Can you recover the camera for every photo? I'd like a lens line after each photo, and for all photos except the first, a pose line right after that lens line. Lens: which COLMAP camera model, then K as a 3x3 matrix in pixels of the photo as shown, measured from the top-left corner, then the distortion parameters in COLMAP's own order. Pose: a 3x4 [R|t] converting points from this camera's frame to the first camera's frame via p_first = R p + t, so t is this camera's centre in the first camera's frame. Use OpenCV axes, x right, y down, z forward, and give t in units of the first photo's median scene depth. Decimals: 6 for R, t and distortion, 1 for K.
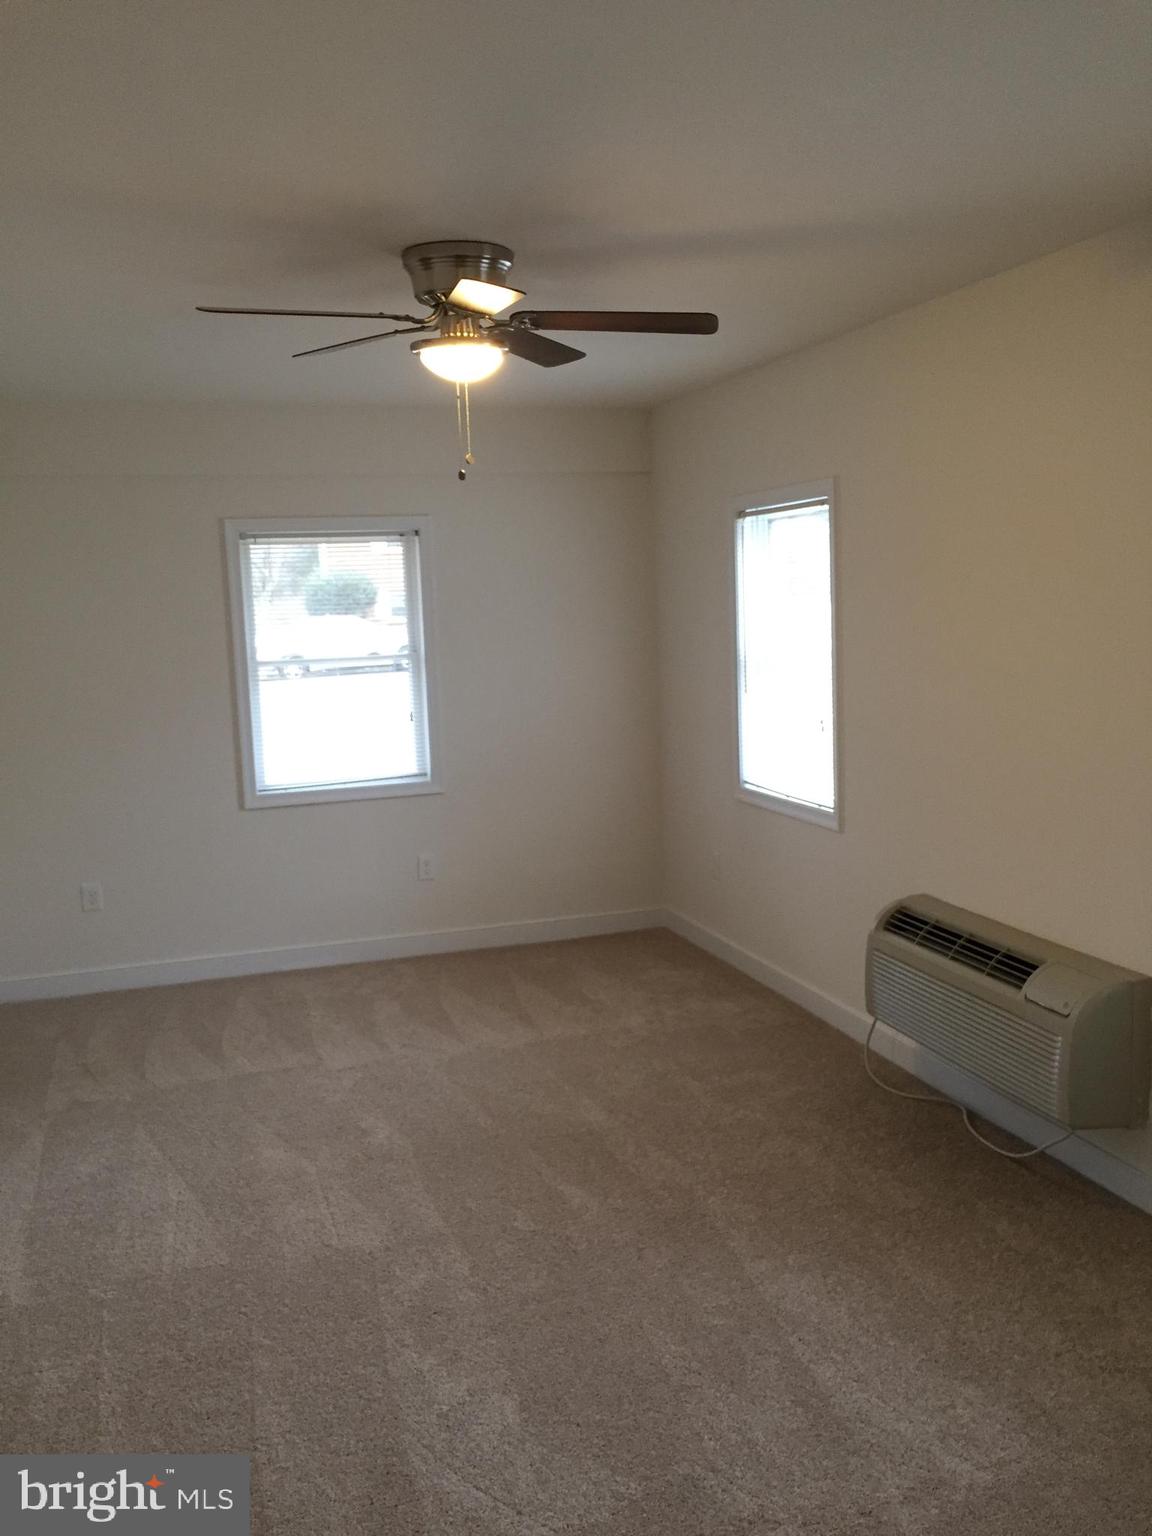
lens RADIAL K [[1318.4, 0, 582.9], [0, 1318.4, 768.6], [0, 0, 1]] dist [0.076157, -0.088999]
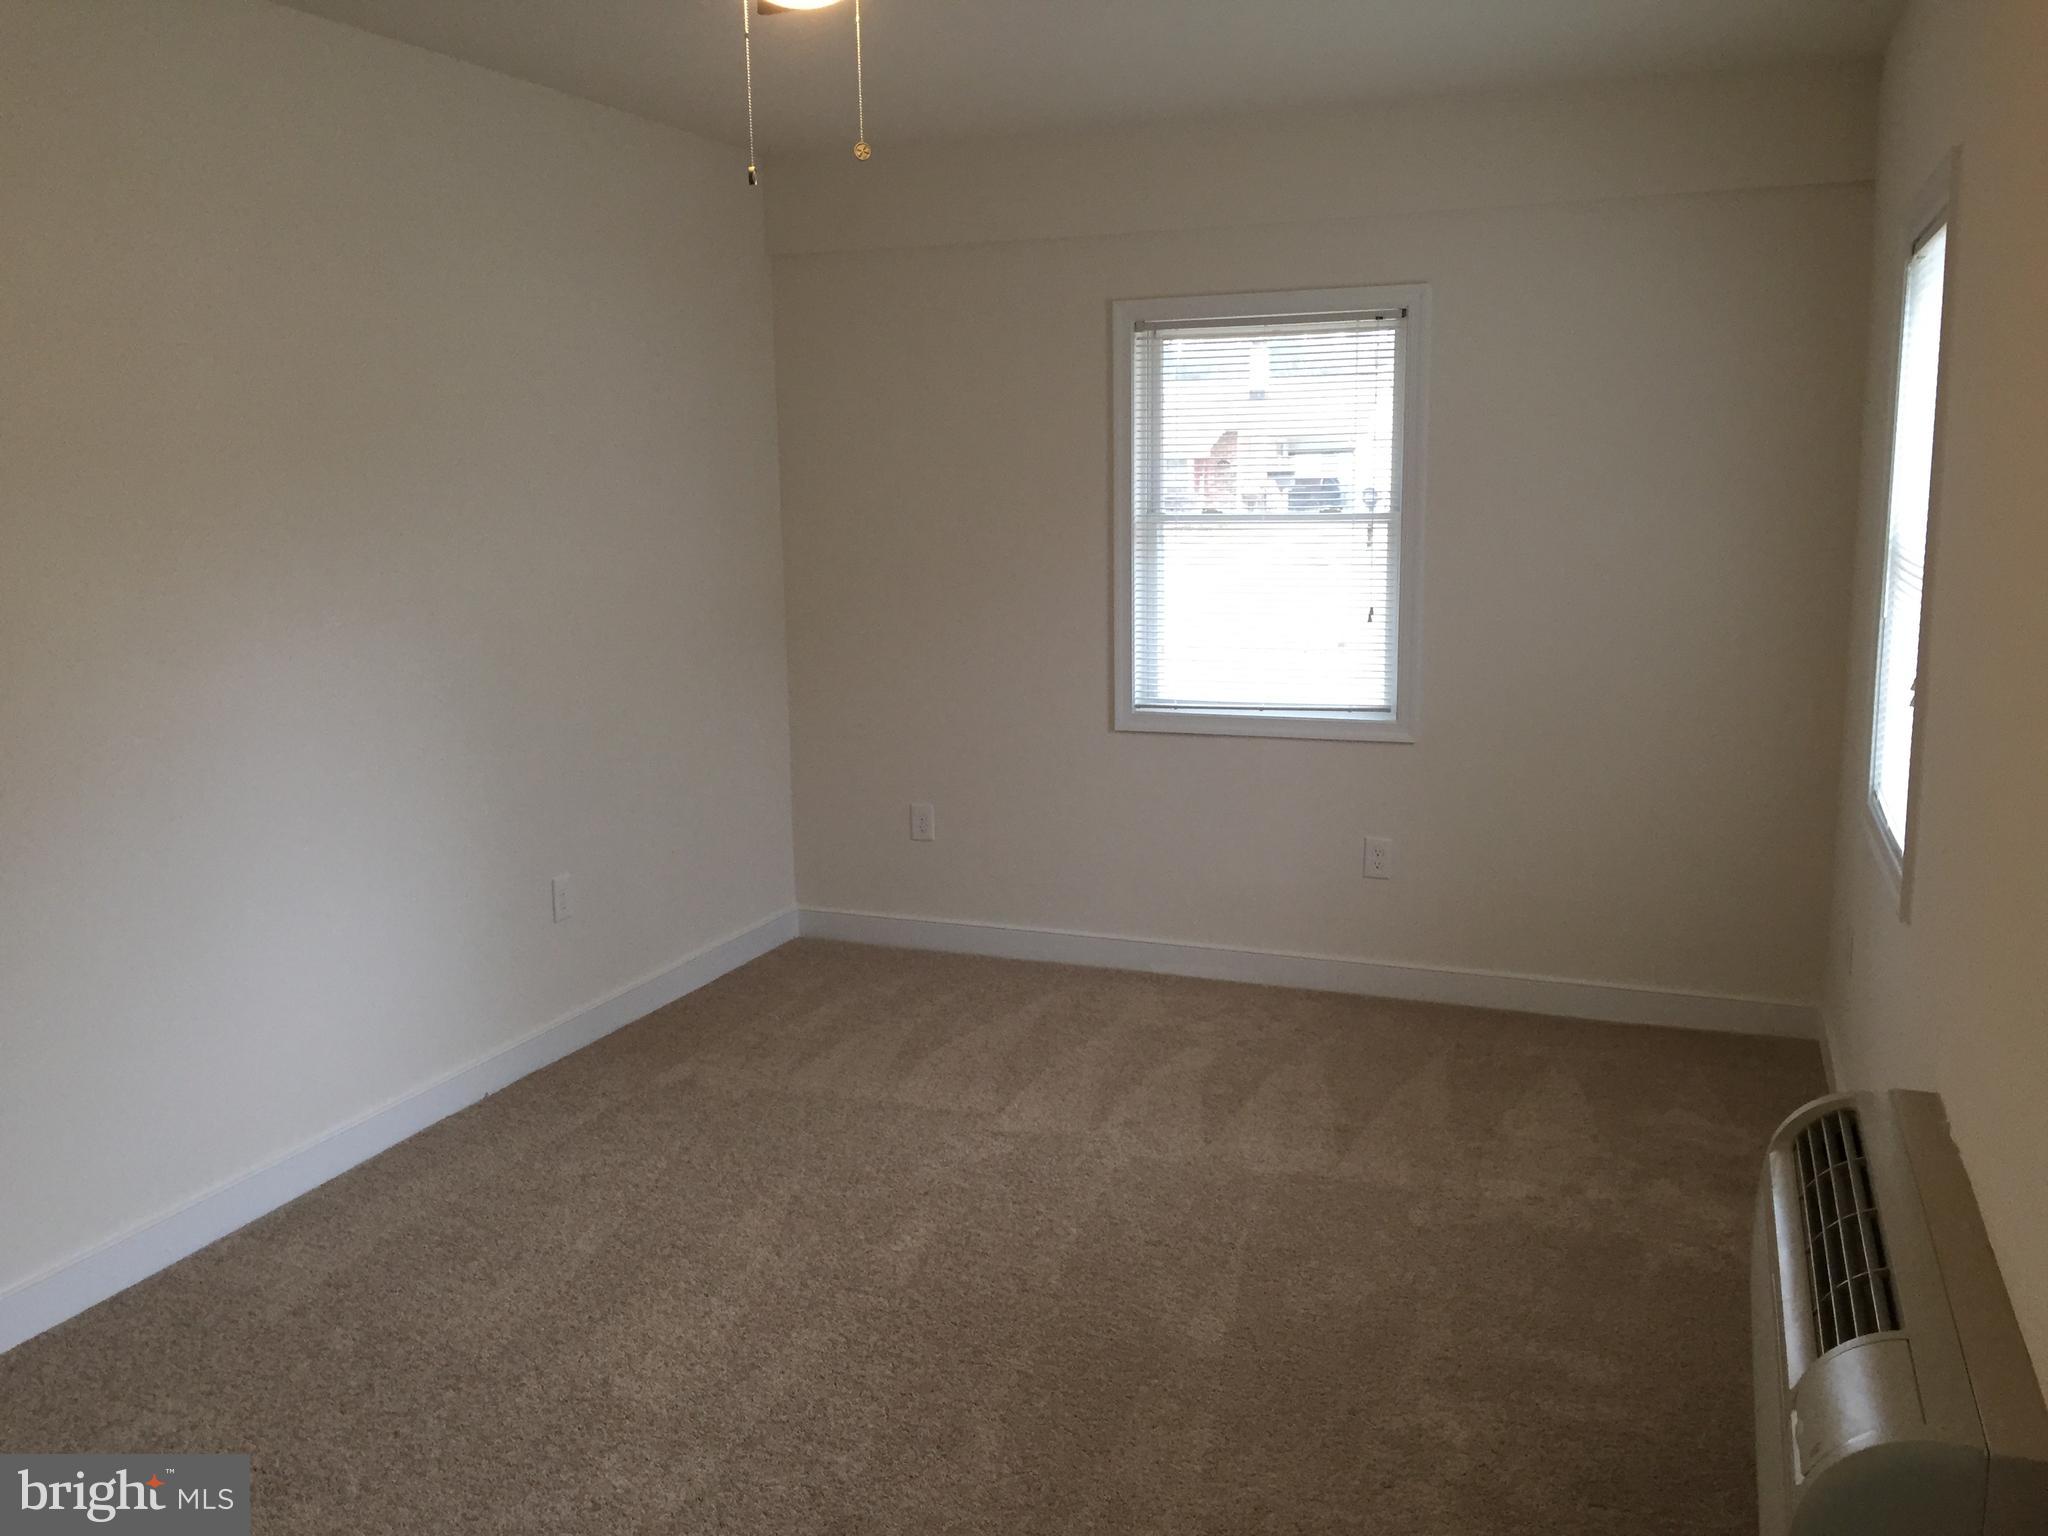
lens RADIAL K [[1757.8, 0, 1022.6], [0, 1757.8, 769.4], [0, 0, 1]] dist [0.076157, -0.088999]
pose [[0.773754, 0.132613, -0.619450, 0.284043], [-0.099387, 0.991146, 0.088042, -0.025403], [0.625641, -0.006558, 0.780084, 0.264363]]
